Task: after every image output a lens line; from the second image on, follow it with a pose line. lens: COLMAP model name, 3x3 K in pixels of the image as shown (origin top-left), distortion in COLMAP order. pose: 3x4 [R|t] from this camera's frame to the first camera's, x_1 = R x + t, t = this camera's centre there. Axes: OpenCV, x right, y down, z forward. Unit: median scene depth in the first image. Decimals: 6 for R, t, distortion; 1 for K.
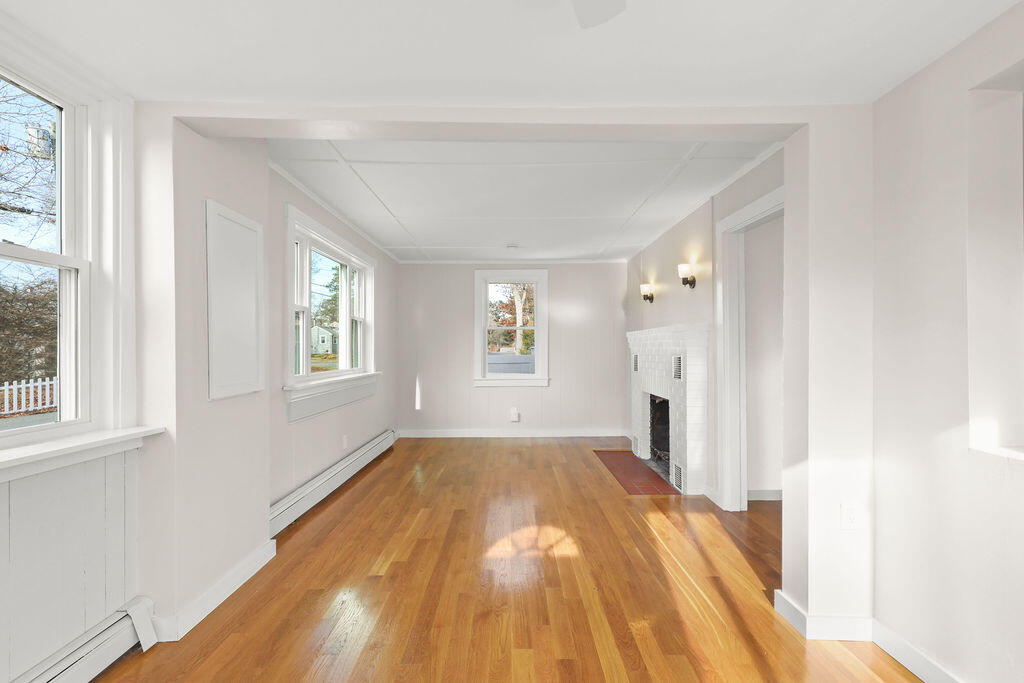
lens RADIAL K [[459.8, 0, 514.4], [0, 459.8, 346.6], [0, 0, 1]] dist [-0.000927, -0.000424]
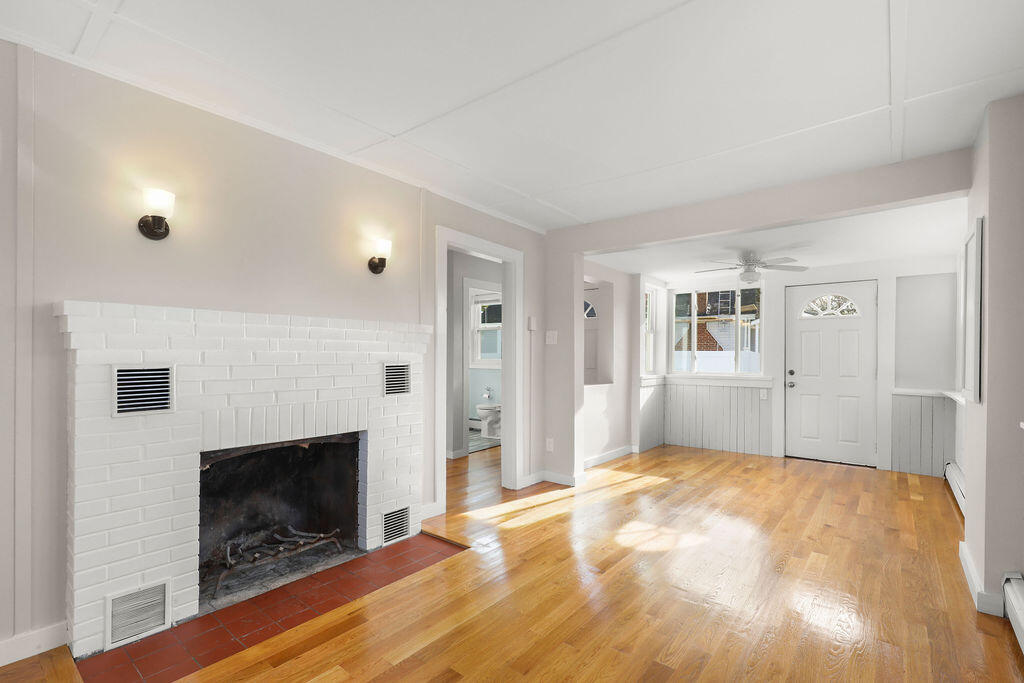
lens RADIAL K [[469.1, 0, 514.0], [0, 469.1, 356.4], [0, 0, 1]] dist [-0.000210, 0.000016]
pose [[-0.774378, -0.001500, 0.632721, -0.291367], [-0.006147, 0.999968, -0.005152, 0.011062], [-0.632693, -0.007879, -0.774362, 1.542064]]
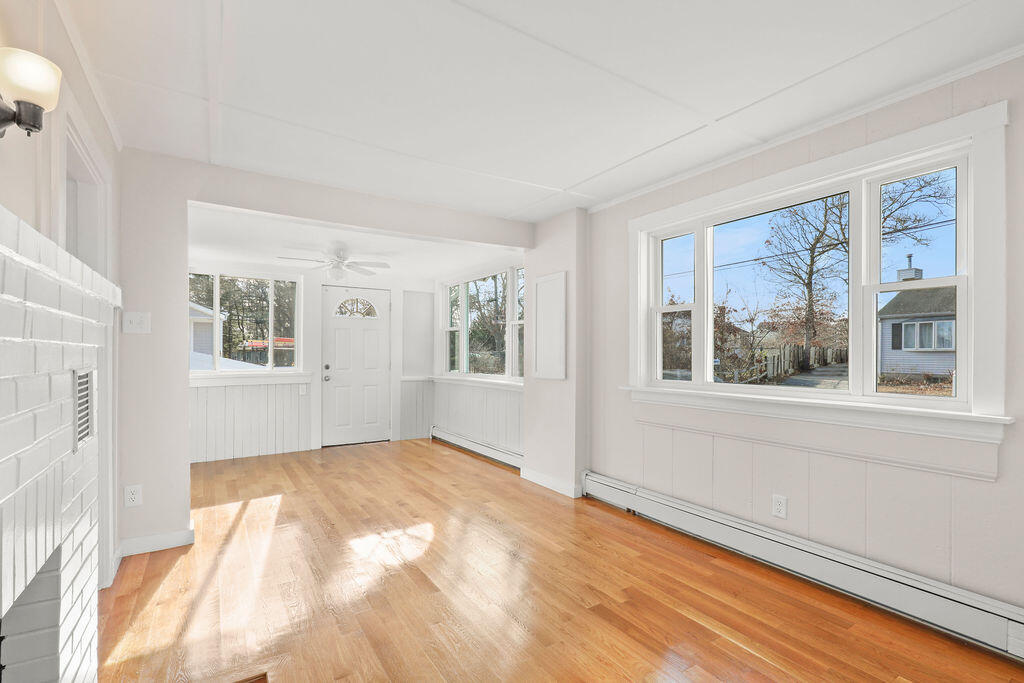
lens RADIAL K [[469.1, 0, 514.0], [0, 469.1, 356.4], [0, 0, 1]] dist [-0.000210, 0.000016]
pose [[-0.844173, 0.006241, -0.536035, 0.285554], [0.005117, 0.999980, 0.003584, 0.010475], [0.536047, 0.000283, -0.844188, 1.505602]]
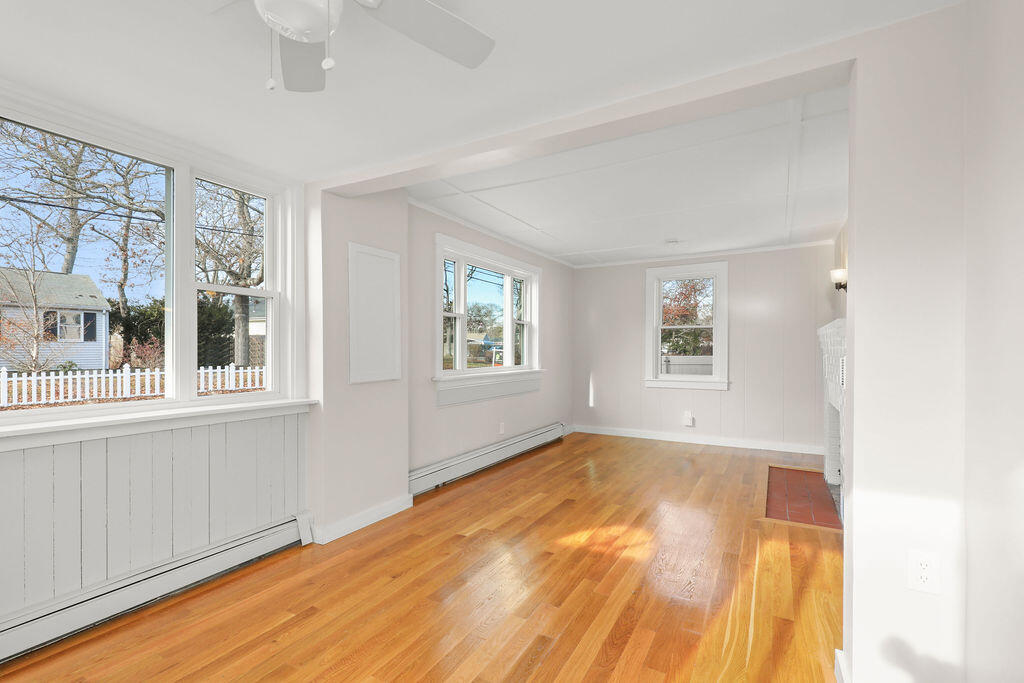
lens RADIAL K [[457.2, 0, 515.8], [0, 457.2, 347.0], [0, 0, 1]] dist [0.001151, 0.000079]
pose [[0.866662, 0.000511, -0.498895, 0.270244], [-0.000793, 1.000000, -0.000354, 0.002626], [0.498895, 0.000703, 0.866662, 0.018319]]
